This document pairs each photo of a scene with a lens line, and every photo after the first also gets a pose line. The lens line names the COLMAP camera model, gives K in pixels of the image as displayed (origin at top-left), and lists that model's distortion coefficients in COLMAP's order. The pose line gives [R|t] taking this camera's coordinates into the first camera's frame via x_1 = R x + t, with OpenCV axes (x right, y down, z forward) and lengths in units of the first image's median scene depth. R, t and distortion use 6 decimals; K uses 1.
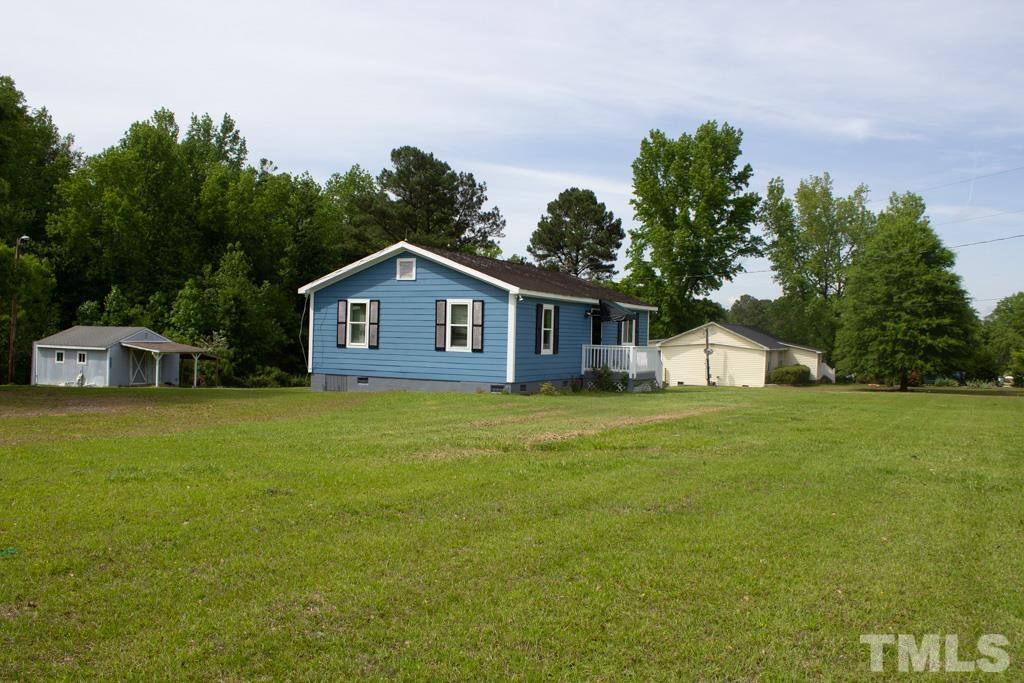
lens RADIAL K [[822.1, 0, 511.5], [0, 822.1, 339.8], [0, 0, 1]] dist [-0.013744, -0.003313]
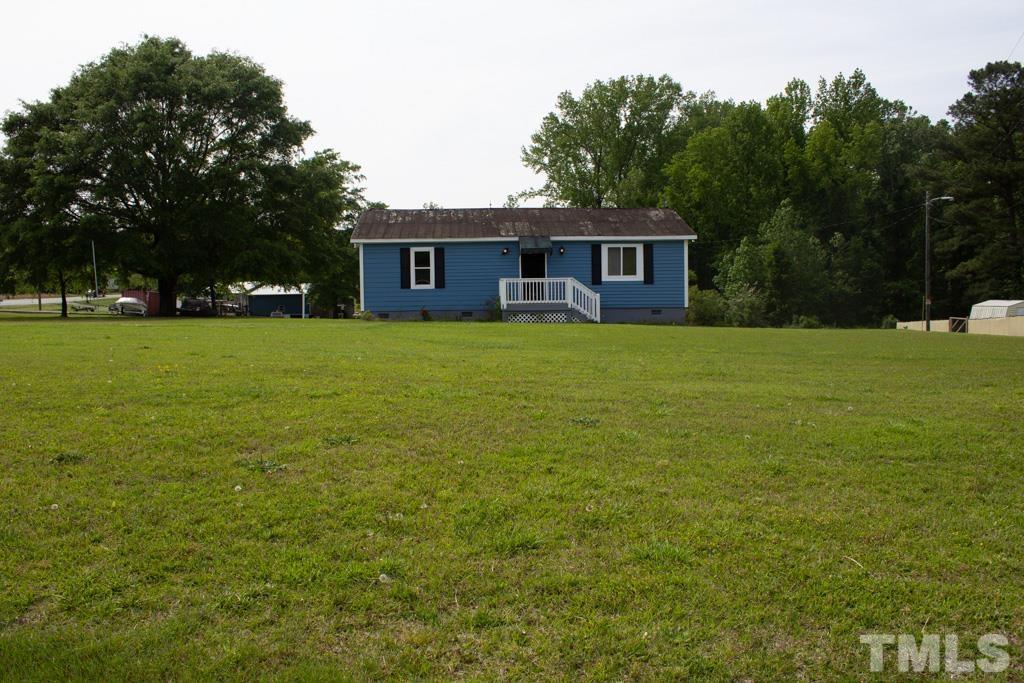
lens RADIAL K [[827.0, 0, 516.0], [0, 827.0, 342.8], [0, 0, 1]] dist [-0.139703, 0.026831]
pose [[0.500226, 0.030315, -0.865364, 1.095698], [0.017046, 0.998849, 0.044845, 0.042490], [0.865727, -0.037184, 0.499134, 0.476801]]
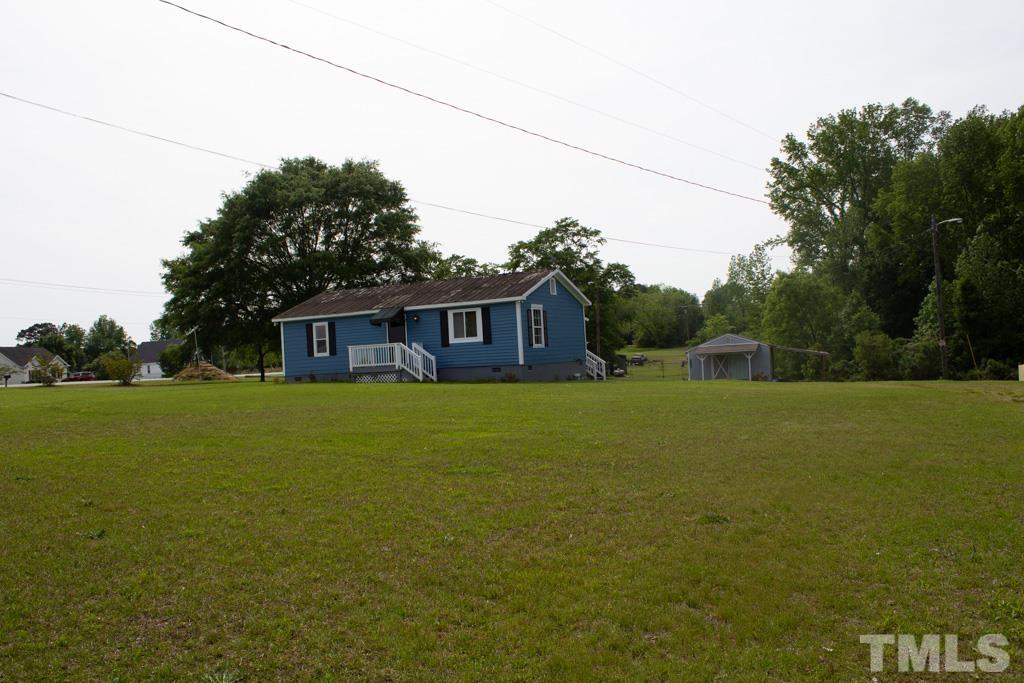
lens RADIAL K [[827.0, 0, 504.8], [0, 827.0, 340.1], [0, 0, 1]] dist [-0.139703, 0.026831]
pose [[0.021449, -0.042221, -0.998878, 1.440353], [0.047656, 0.998015, -0.041161, 0.061748], [0.998633, -0.046720, 0.023418, 1.216781]]
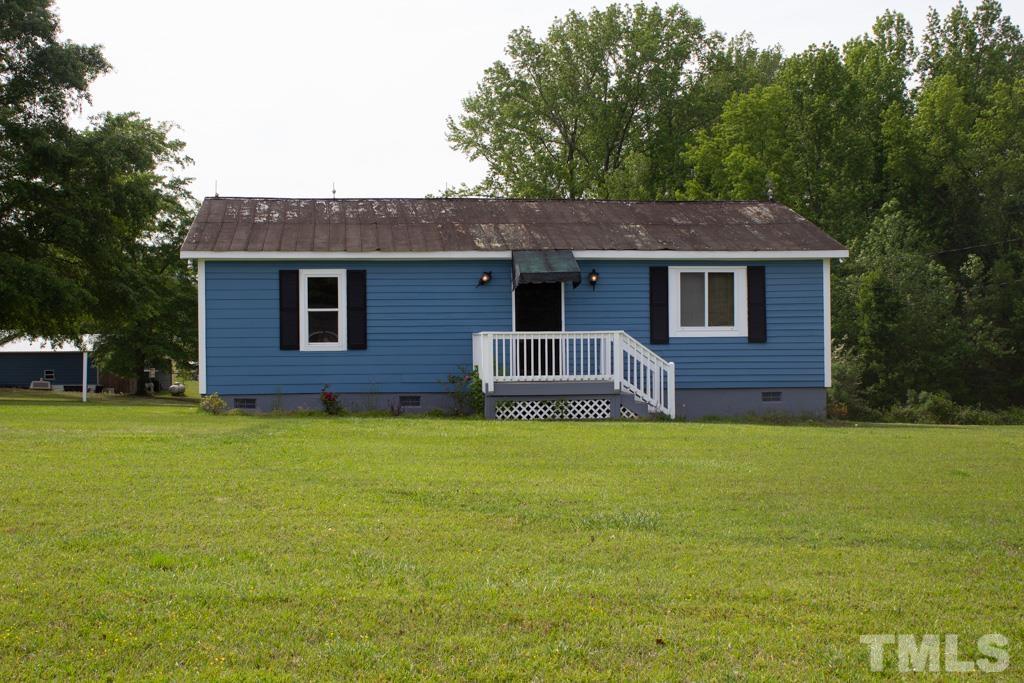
lens RADIAL K [[1257.4, 0, 505.1], [0, 1257.4, 342.6], [0, 0, 1]] dist [-0.063471, 0.000000]
pose [[0.559002, -0.024299, -0.828810, 0.845666], [0.013719, 0.999705, -0.020056, 0.030662], [0.829053, -0.000159, 0.559170, 0.549448]]
